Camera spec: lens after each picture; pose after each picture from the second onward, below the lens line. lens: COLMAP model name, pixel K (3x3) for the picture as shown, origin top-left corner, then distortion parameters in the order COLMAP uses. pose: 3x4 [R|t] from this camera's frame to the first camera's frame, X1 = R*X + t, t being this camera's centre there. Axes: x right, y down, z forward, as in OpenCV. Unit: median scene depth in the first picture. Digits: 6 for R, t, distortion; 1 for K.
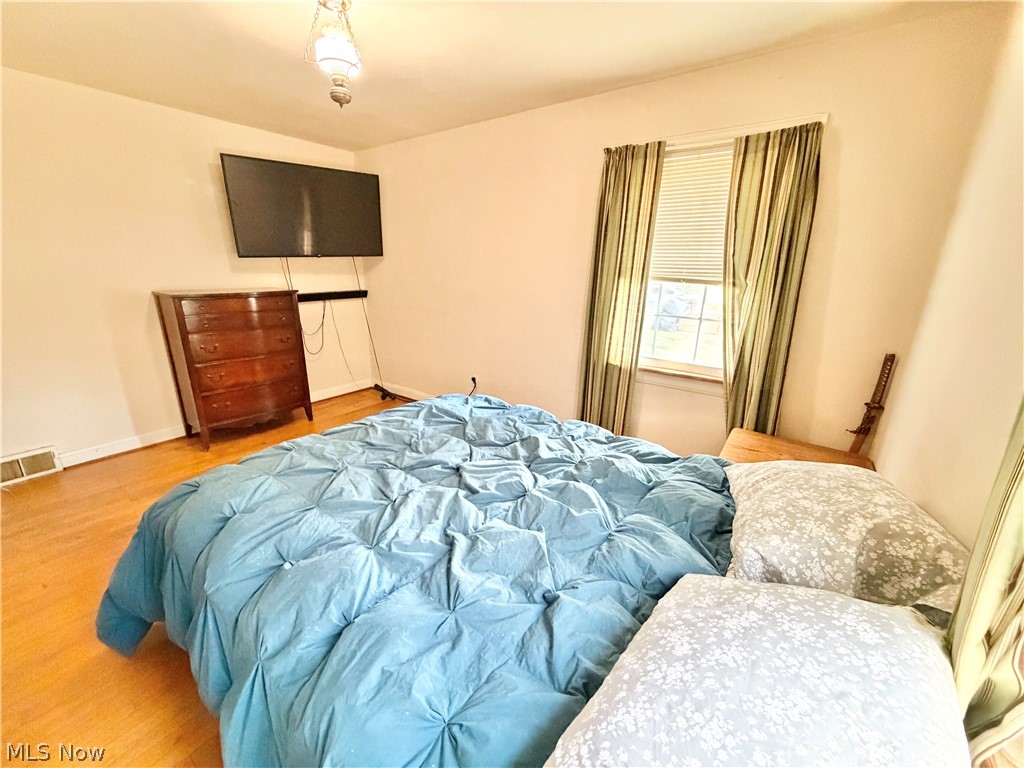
lens RADIAL K [[407.7, 0, 508.0], [0, 407.7, 385.2], [0, 0, 1]] dist [0.000459, -0.000487]
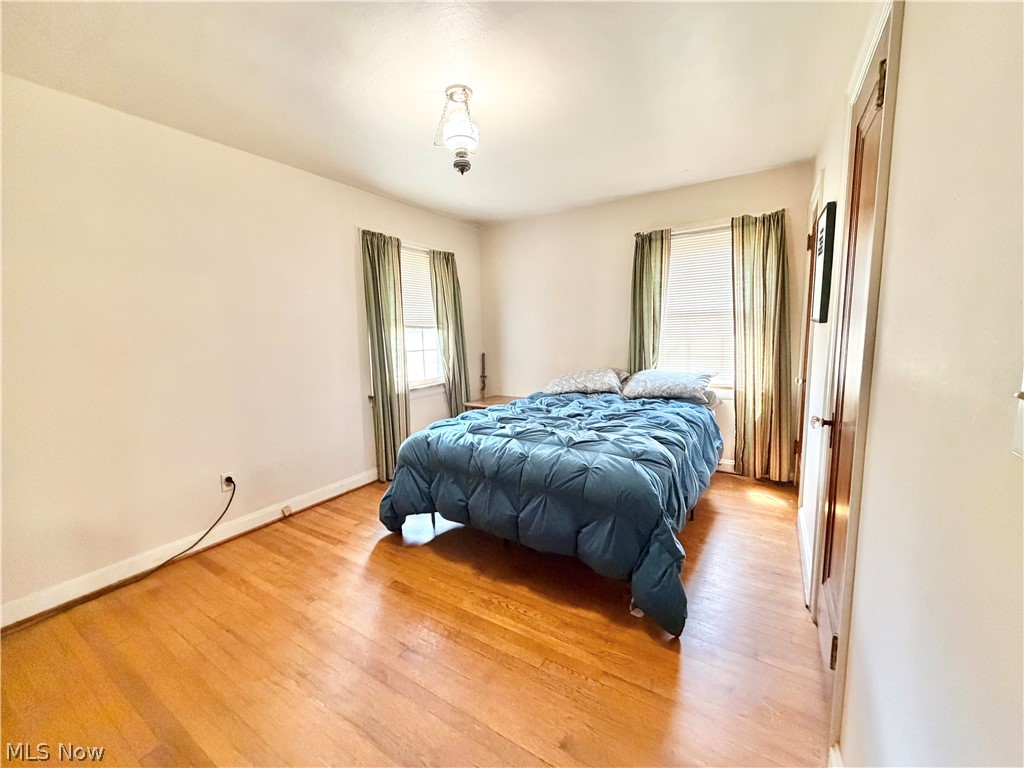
lens RADIAL K [[407.7, 0, 508.0], [0, 407.7, 385.2], [0, 0, 1]] dist [0.000459, -0.000487]
pose [[-0.071392, -0.141329, 0.987385, -1.197434], [0.320256, 0.934251, 0.156879, -0.186827], [-0.944637, 0.327416, -0.021437, 0.797886]]
